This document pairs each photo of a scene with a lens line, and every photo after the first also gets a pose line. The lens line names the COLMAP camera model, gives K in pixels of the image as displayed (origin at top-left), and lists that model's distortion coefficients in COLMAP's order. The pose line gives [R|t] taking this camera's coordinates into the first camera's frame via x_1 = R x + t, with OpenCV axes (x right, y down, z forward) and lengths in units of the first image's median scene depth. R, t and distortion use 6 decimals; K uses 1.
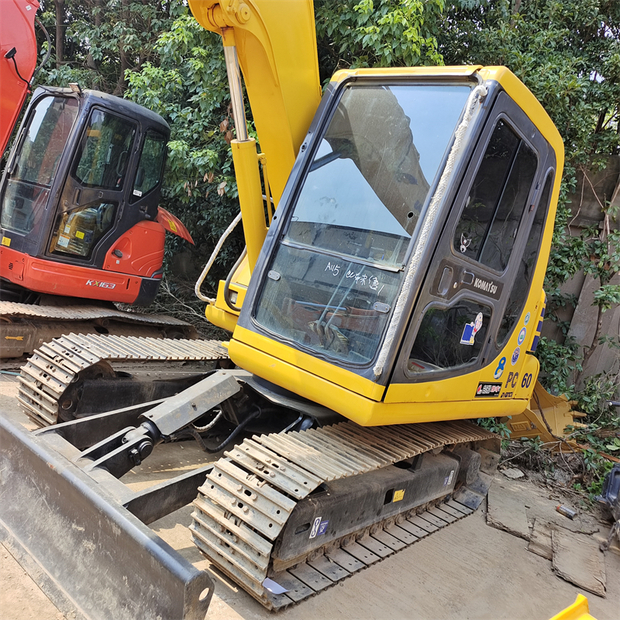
lens RADIAL K [[559.7, 0, 310.0], [0, 559.7, 310.0], [0, 0, 1]] dist [0.016362, 0.006270]
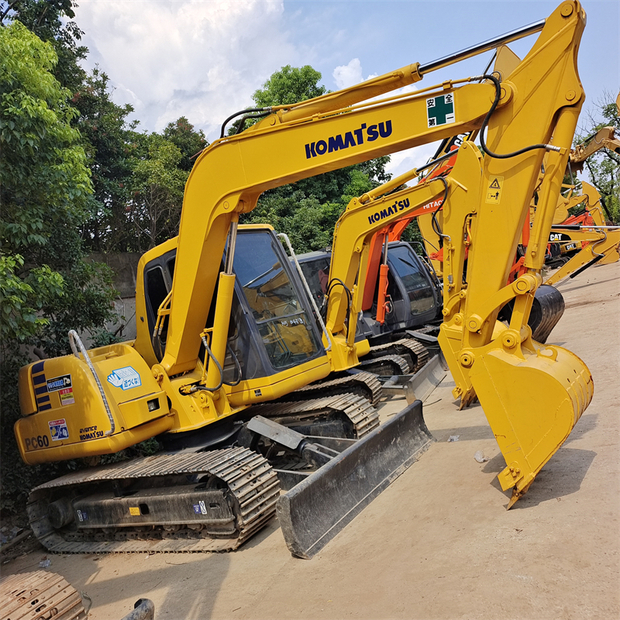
lens RADIAL K [[561.9, 0, 314.4], [0, 561.9, 307.8], [0, 0, 1]] dist [0.031572, 0.014926]
pose [[-0.127877, -0.225423, 0.965832, -1.728432], [0.311097, 0.915563, 0.254880, -0.548888], [-0.941736, 0.333061, -0.046951, 0.874056]]
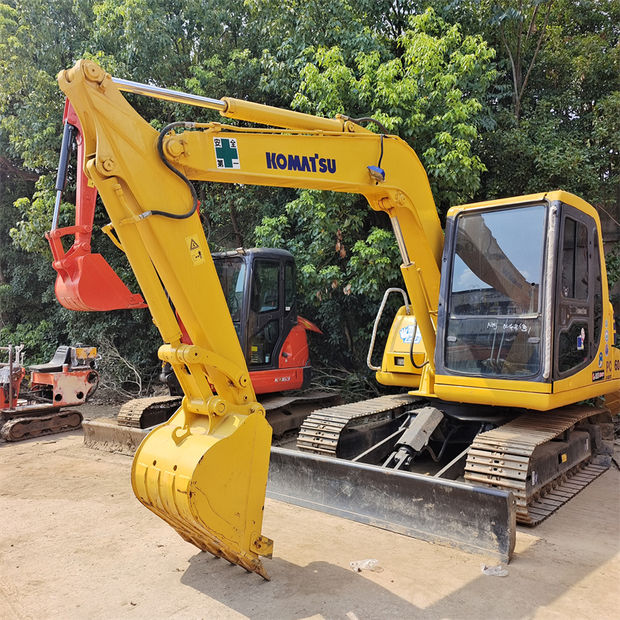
lens RADIAL K [[554.4, 0, 311.6], [0, 554.4, 312.3], [0, 0, 1]] dist [0.022853, 0.017574]
pose [[0.965066, -0.260611, -0.027023, -0.383428], [0.256209, 0.960253, -0.110779, -0.059662], [0.054819, 0.099985, 0.993478, -0.620650]]
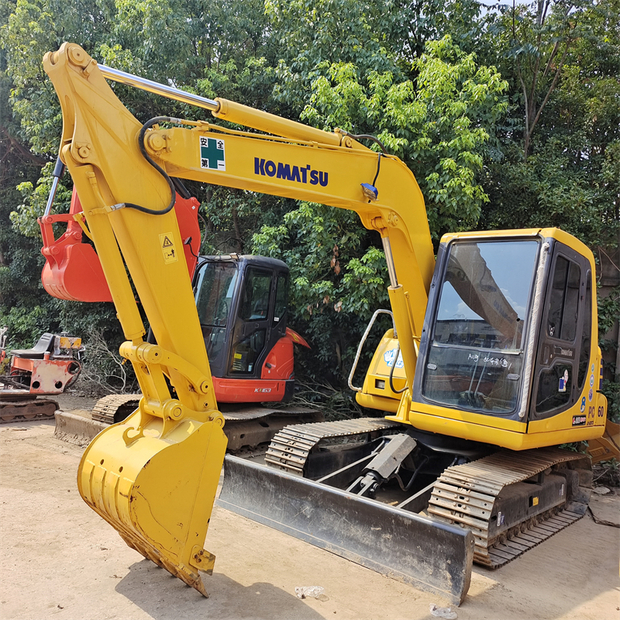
lens RADIAL K [[554.4, 0, 311.6], [0, 554.4, 312.3], [0, 0, 1]] dist [0.022853, 0.017574]
pose [[0.986807, -0.159432, -0.028168, -0.324074], [0.154173, 0.978482, -0.137125, -0.048177], [0.049424, 0.130973, 0.990153, -0.588595]]
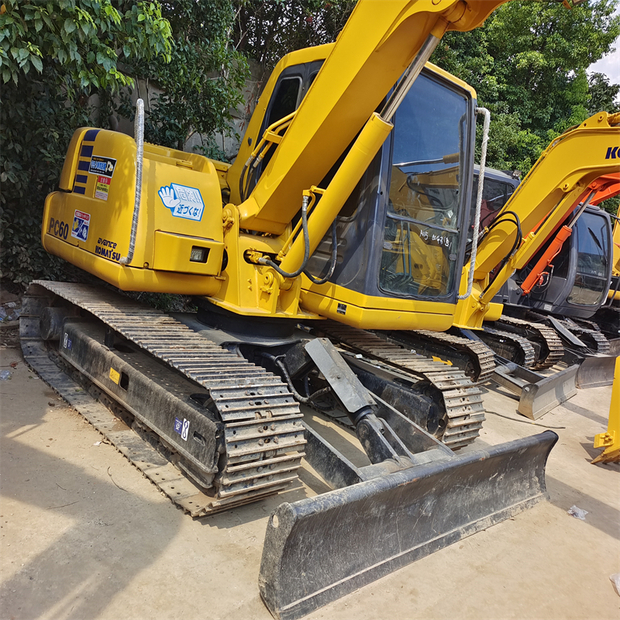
lens RADIAL K [[554.4, 0, 311.6], [0, 554.4, 312.3], [0, 0, 1]] dist [0.022853, 0.017574]
pose [[0.207867, -0.377943, 0.902192, -1.160069], [-0.069806, 0.914255, 0.399080, -0.375141], [-0.975663, -0.145933, 0.163661, 0.913534]]
